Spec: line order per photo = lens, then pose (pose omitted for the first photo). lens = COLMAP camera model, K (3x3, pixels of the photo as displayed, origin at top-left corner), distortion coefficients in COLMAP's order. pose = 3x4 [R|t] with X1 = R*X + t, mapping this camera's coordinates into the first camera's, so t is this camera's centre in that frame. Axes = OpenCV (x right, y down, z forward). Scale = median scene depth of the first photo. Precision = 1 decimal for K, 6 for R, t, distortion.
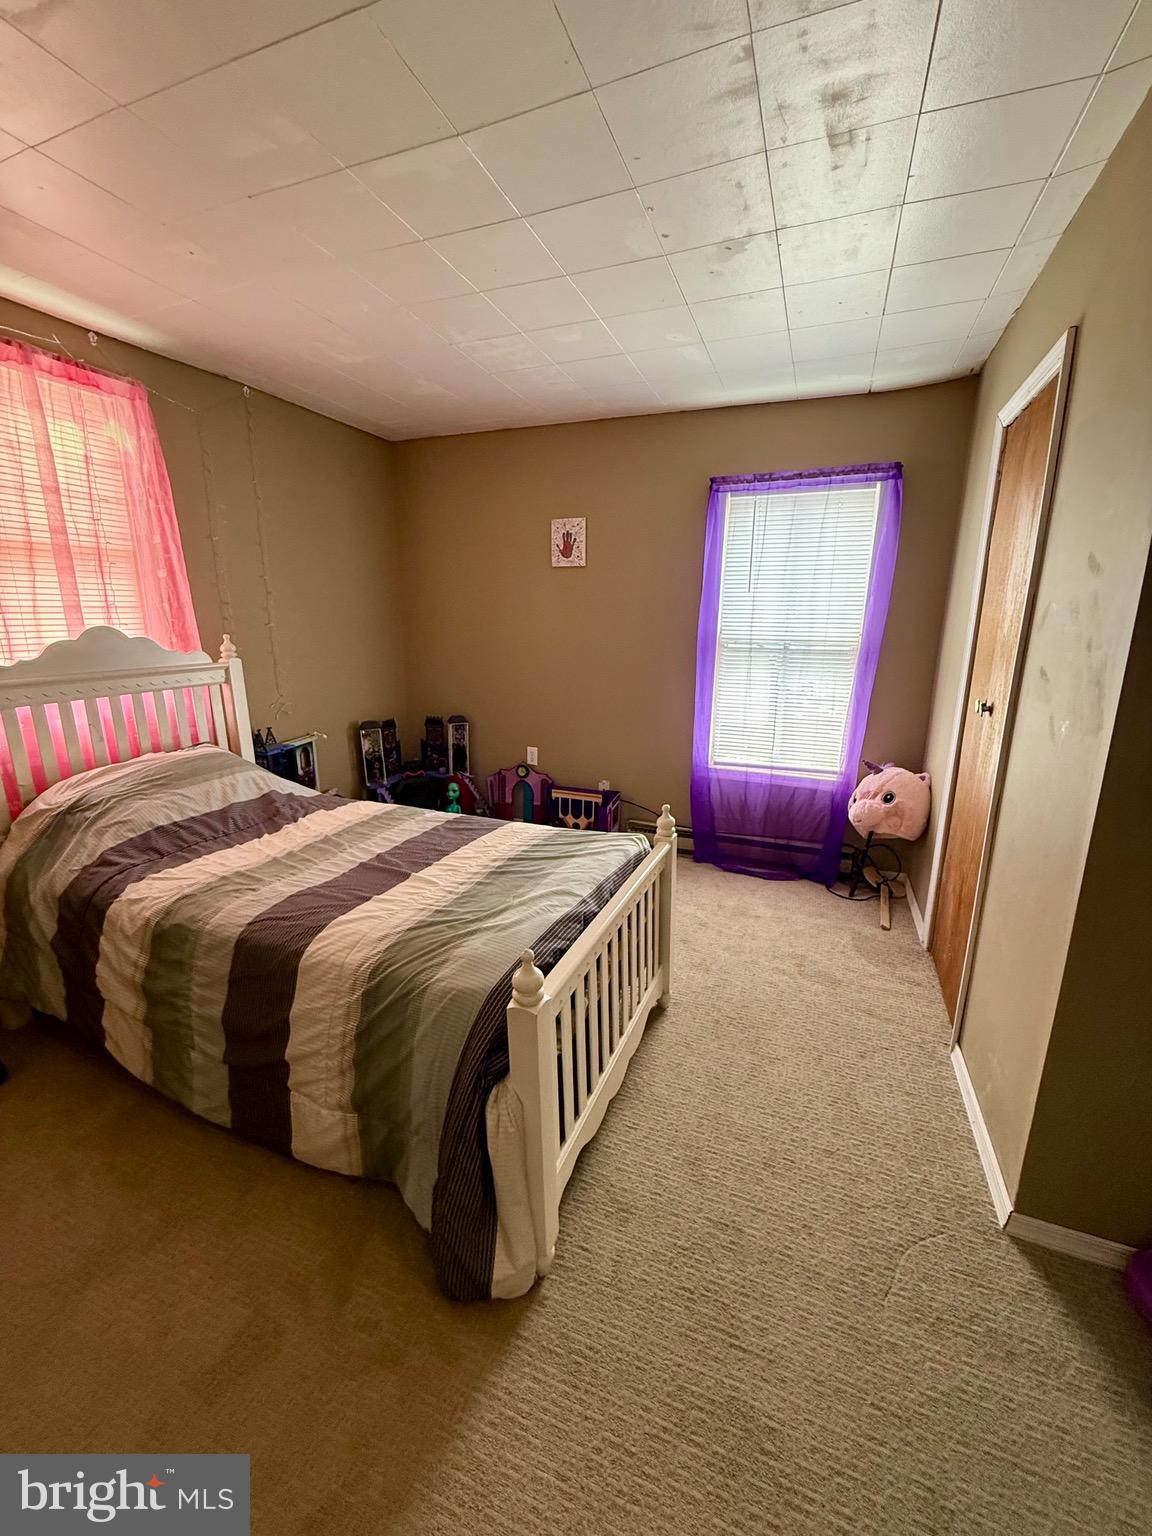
lens RADIAL K [[612.3, 0, 576.9], [0, 612.3, 767.8], [0, 0, 1]] dist [-0.001656, 0.000089]
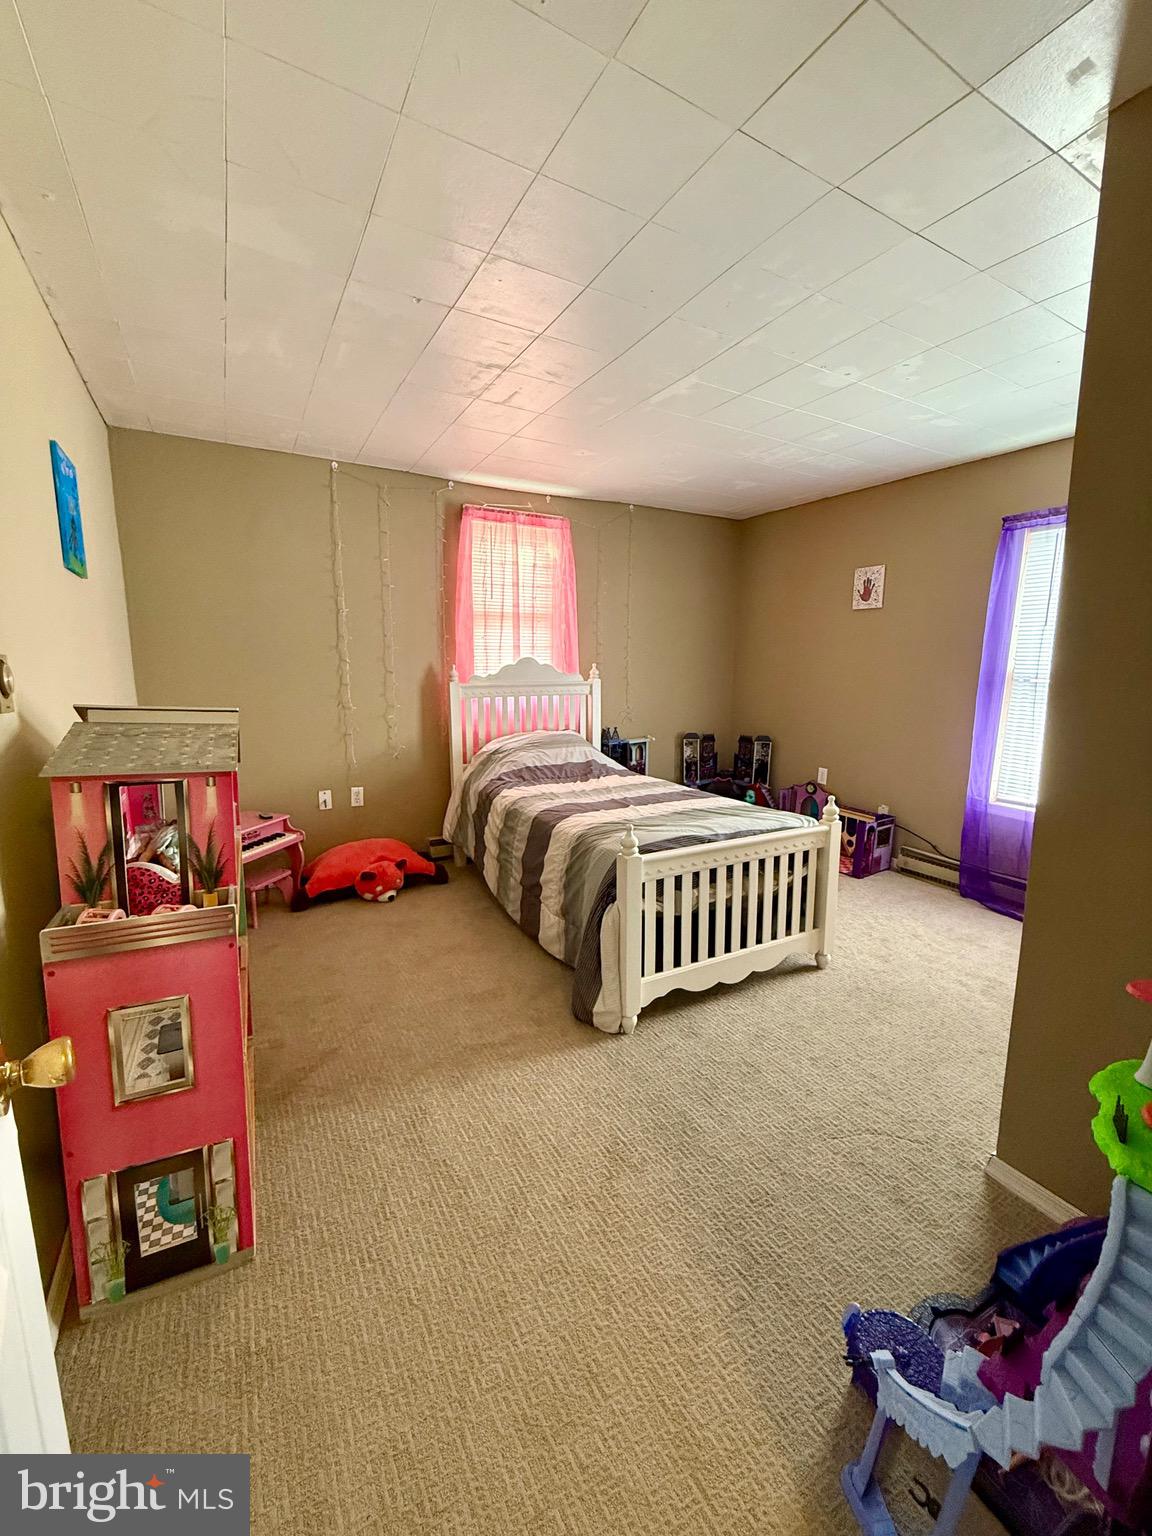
lens RADIAL K [[612.3, 0, 573.3], [0, 612.3, 771.6], [0, 0, 1]] dist [-0.001656, 0.000089]
pose [[0.777102, 0.112434, -0.619250, 0.380501], [-0.154067, 0.987962, -0.013960, 0.083612], [0.610226, 0.106254, 0.785070, -0.229273]]
